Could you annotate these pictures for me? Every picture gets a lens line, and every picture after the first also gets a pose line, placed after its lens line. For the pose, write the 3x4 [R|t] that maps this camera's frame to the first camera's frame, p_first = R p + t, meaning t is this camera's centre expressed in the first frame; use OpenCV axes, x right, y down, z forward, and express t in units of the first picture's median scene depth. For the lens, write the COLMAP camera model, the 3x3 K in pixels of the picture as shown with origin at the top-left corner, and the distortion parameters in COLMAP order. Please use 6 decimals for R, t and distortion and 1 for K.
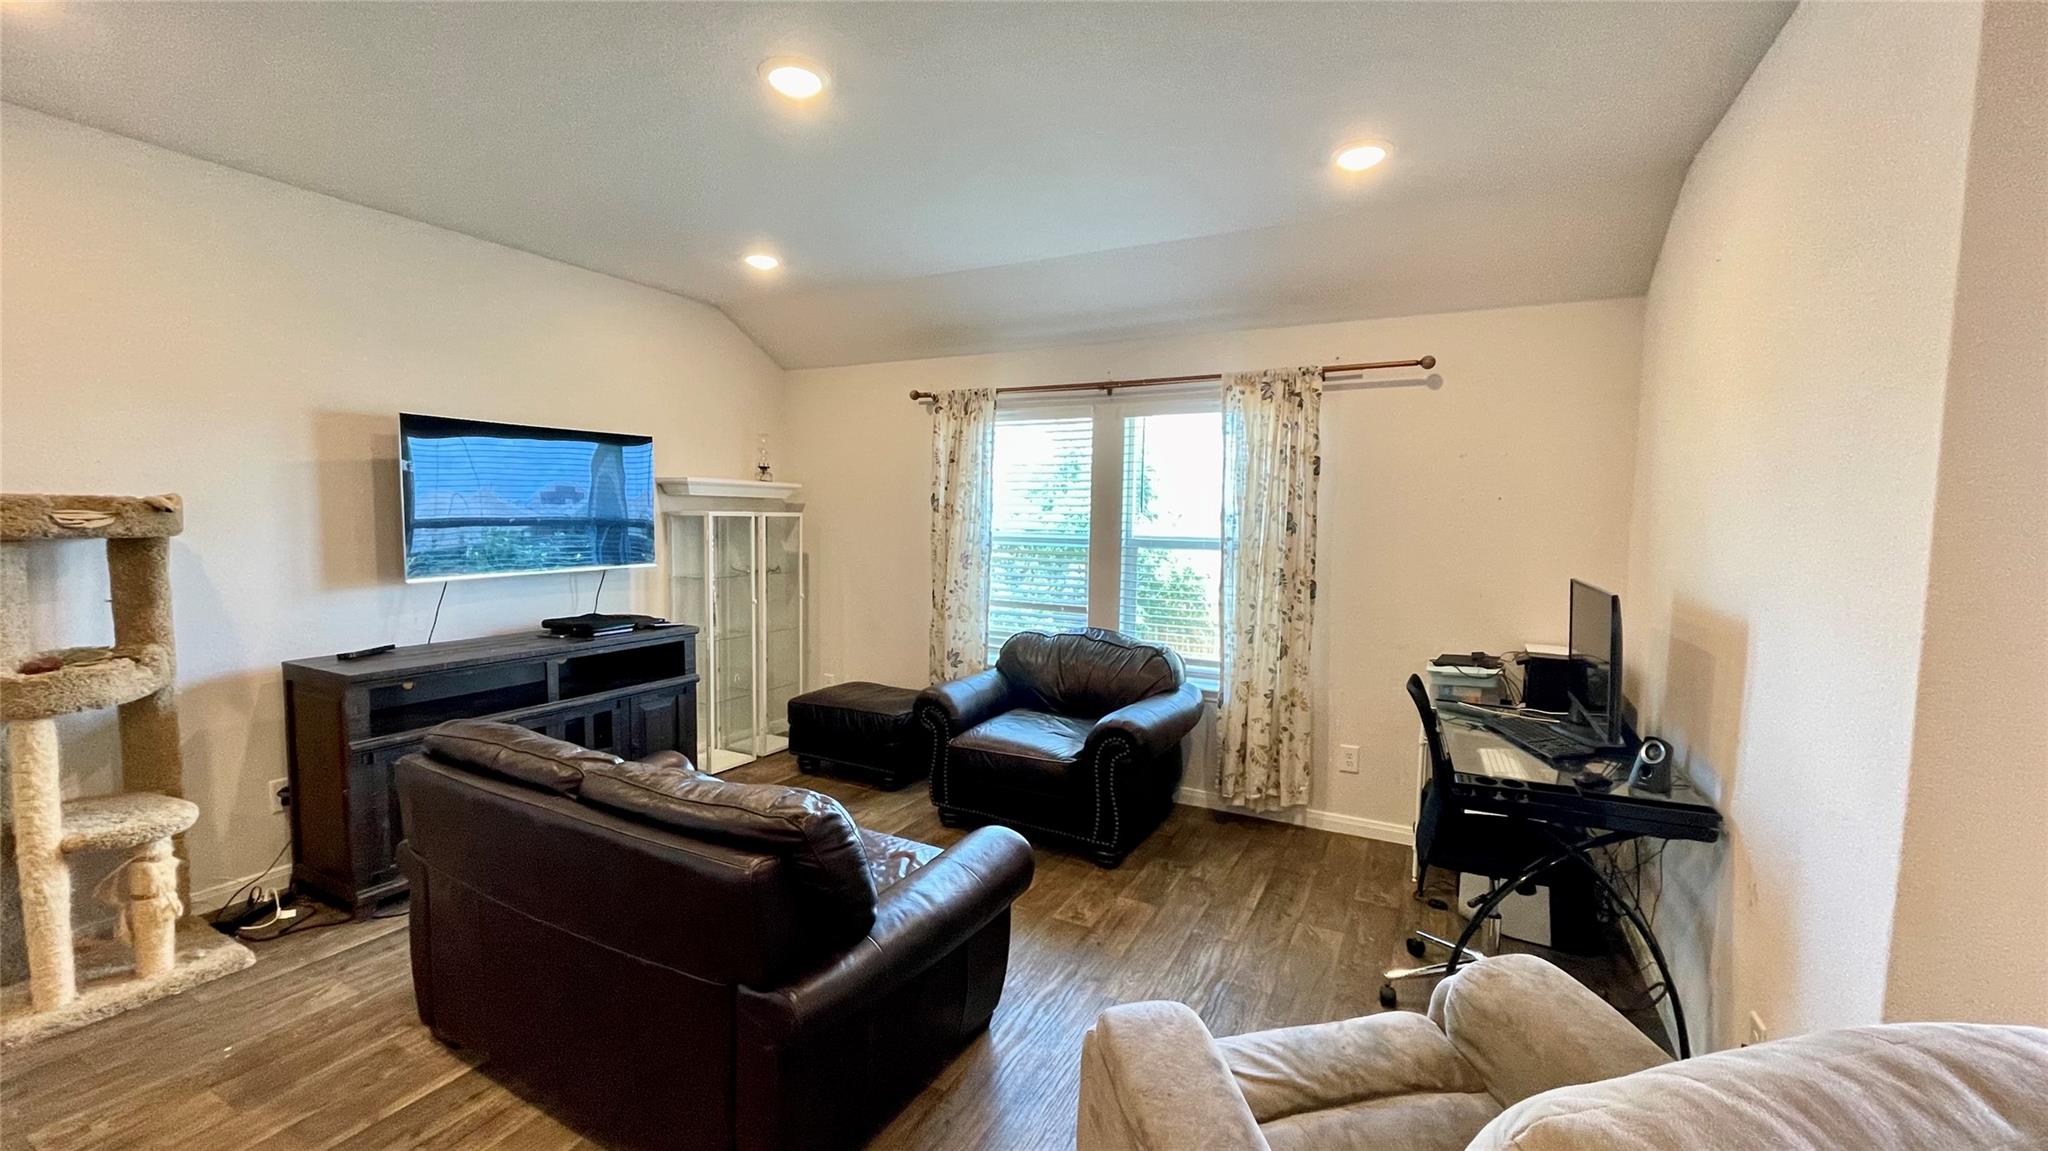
lens RADIAL K [[817.8, 0, 1031.2], [0, 817.8, 586.8], [0, 0, 1]] dist [0.001828, -0.000144]
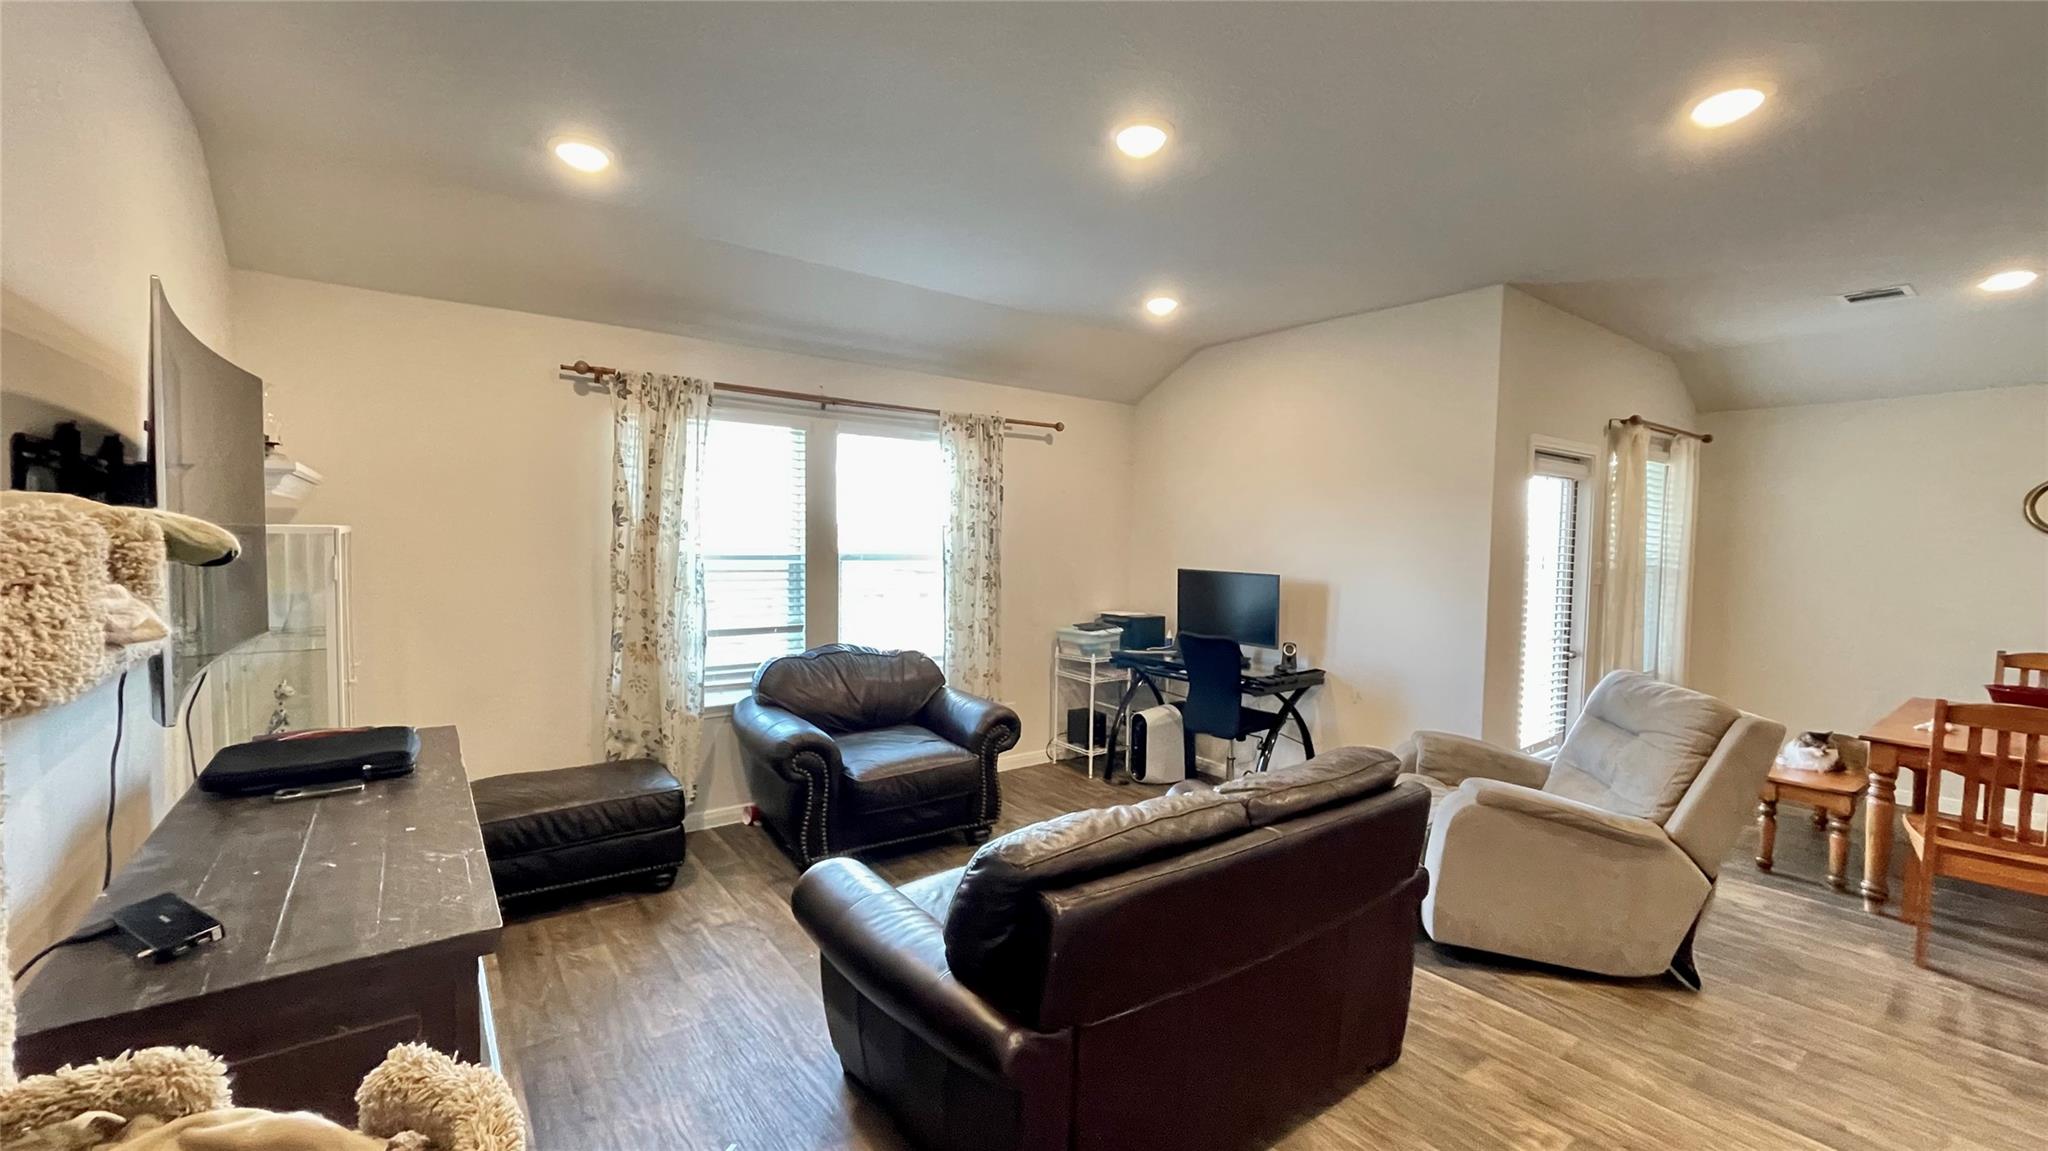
lens RADIAL K [[817.8, 0, 1031.2], [0, 817.8, 586.8], [0, 0, 1]] dist [0.001828, -0.000144]
pose [[0.424918, -0.068272, 0.902654, -0.711056], [0.061255, 0.997035, 0.046575, -0.050237], [-0.903157, 0.035502, 0.427840, 0.353750]]
